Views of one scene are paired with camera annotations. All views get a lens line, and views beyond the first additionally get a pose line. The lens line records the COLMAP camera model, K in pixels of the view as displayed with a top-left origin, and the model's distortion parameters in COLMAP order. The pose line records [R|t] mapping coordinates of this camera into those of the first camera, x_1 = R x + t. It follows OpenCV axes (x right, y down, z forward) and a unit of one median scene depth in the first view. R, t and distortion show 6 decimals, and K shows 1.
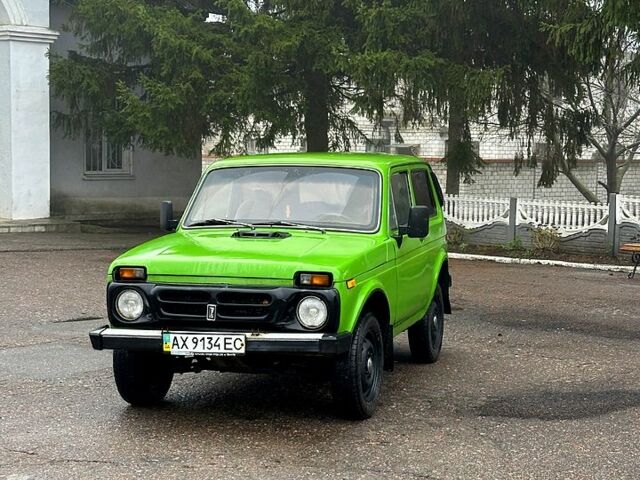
lens RADIAL K [[1208.5, 0, 320.0], [0, 1208.5, 240.0], [0, 0, 1]] dist [0.267760, -0.009472]
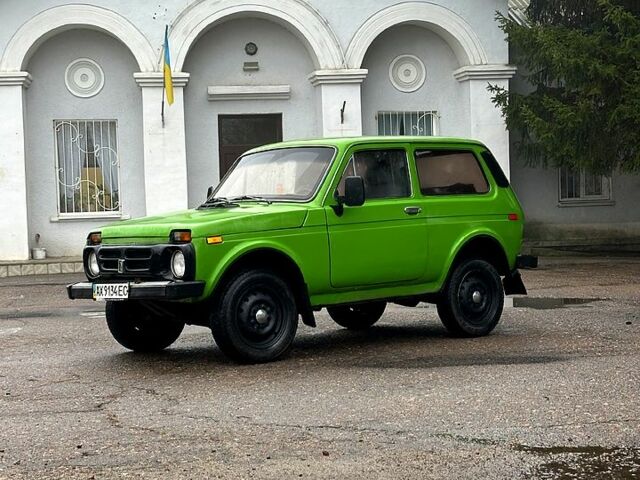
lens RADIAL K [[1208.5, 0, 320.0], [0, 1208.5, 240.0], [0, 0, 1]] dist [0.267760, -0.009472]
pose [[0.862735, -0.021468, -0.505201, 0.174023], [0.002344, 0.999257, -0.038461, 0.020303], [0.505651, 0.031997, 0.862144, 0.014885]]
